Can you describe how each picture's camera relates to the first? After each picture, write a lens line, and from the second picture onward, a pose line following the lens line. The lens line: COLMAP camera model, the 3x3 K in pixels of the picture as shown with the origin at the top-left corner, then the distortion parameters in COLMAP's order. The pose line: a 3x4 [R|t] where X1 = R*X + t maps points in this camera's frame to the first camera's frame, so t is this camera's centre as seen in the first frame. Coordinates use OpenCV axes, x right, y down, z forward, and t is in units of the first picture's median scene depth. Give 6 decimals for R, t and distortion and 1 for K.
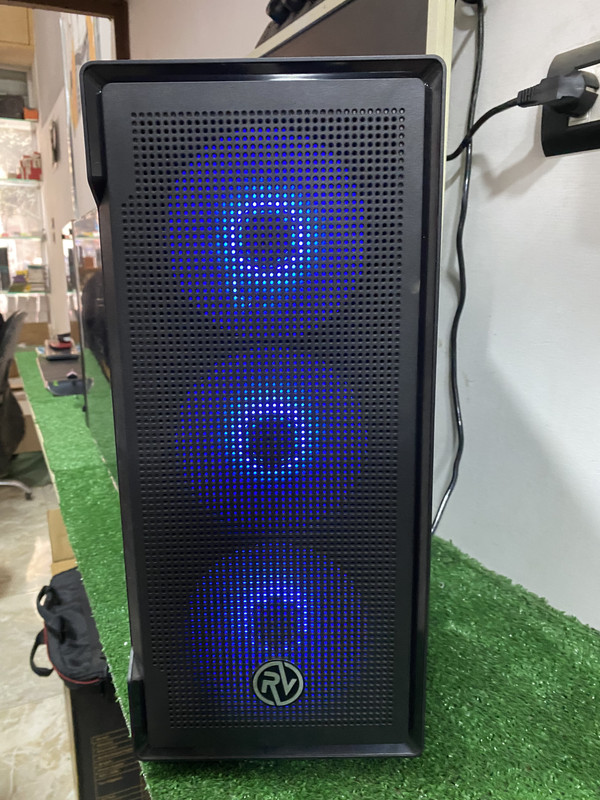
lens RADIAL K [[617.7, 0, 298.8], [0, 617.7, 391.2], [0, 0, 1]] dist [-0.005069, 0.002283]
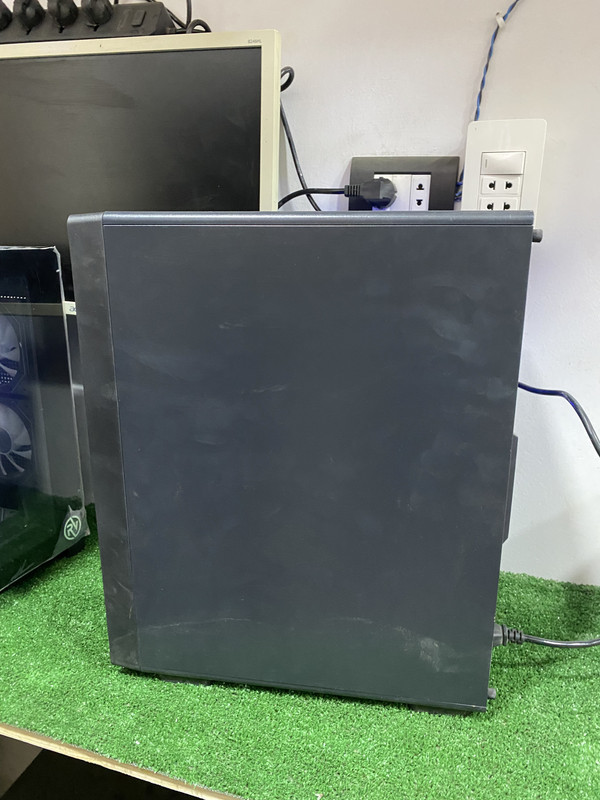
lens RADIAL K [[614.3, 0, 300.0], [0, 614.3, 400.0], [0, 0, 1]] dist [0.001517, 0.000116]
pose [[0.704200, -0.175359, 0.688005, -0.236812], [0.137300, 0.984362, 0.110362, -0.066009], [-0.696599, 0.016746, 0.717265, 0.045152]]
